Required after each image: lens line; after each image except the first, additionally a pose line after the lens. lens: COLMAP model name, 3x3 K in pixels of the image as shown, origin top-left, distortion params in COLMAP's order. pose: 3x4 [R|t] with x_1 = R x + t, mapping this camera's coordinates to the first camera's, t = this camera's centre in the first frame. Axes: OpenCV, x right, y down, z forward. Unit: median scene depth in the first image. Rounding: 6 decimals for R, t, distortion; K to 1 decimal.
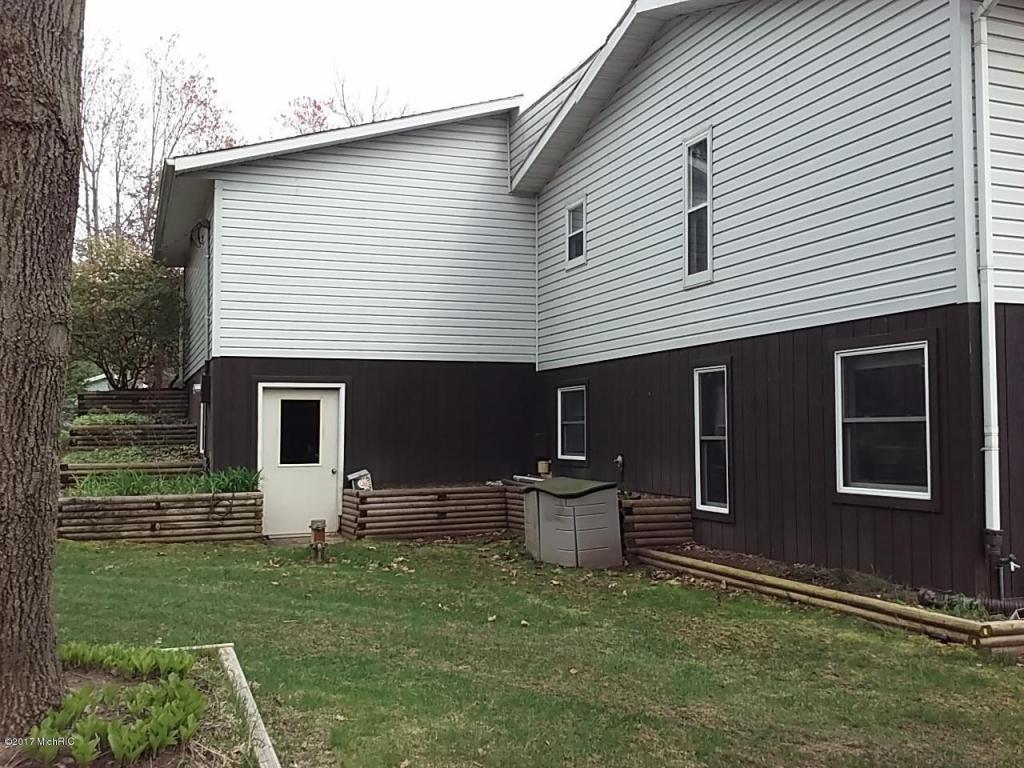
lens RADIAL K [[988.0, 0, 514.0], [0, 988.0, 375.3], [0, 0, 1]] dist [0.088769, -0.239759]
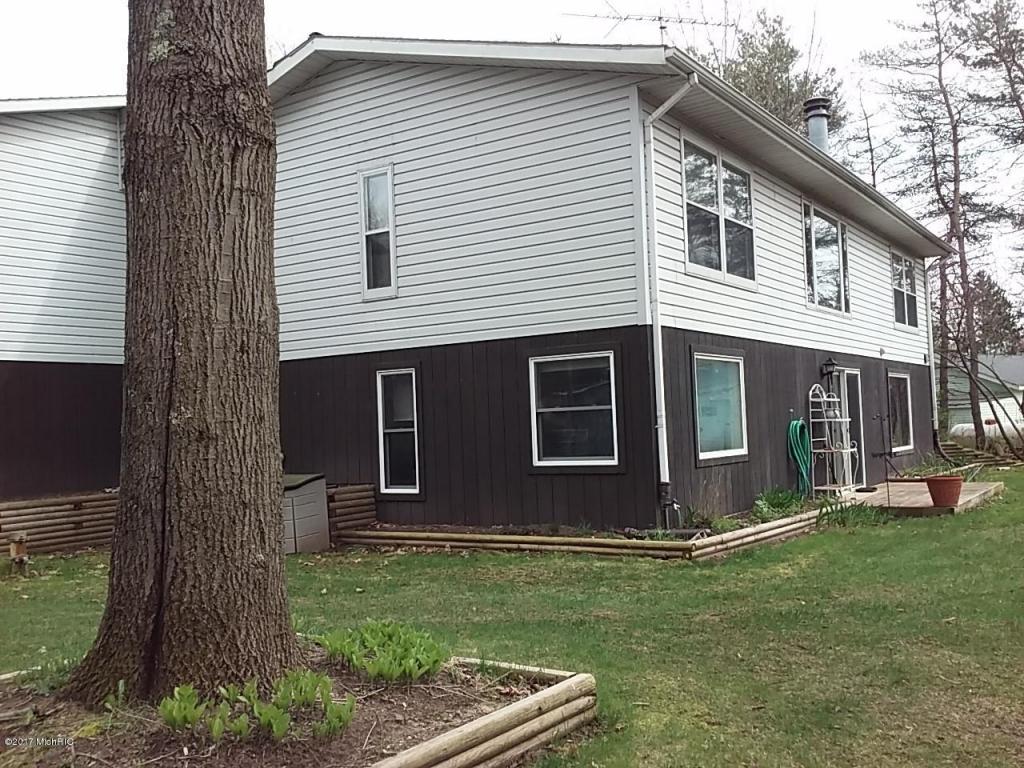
lens RADIAL K [[988.0, 0, 514.0], [0, 988.0, 375.3], [0, 0, 1]] dist [0.088769, -0.239759]
pose [[0.803707, 0.004652, 0.595007, -0.393413], [0.001138, 0.999956, -0.009355, 0.009474], [-0.595024, 0.008195, 0.803666, -0.019377]]
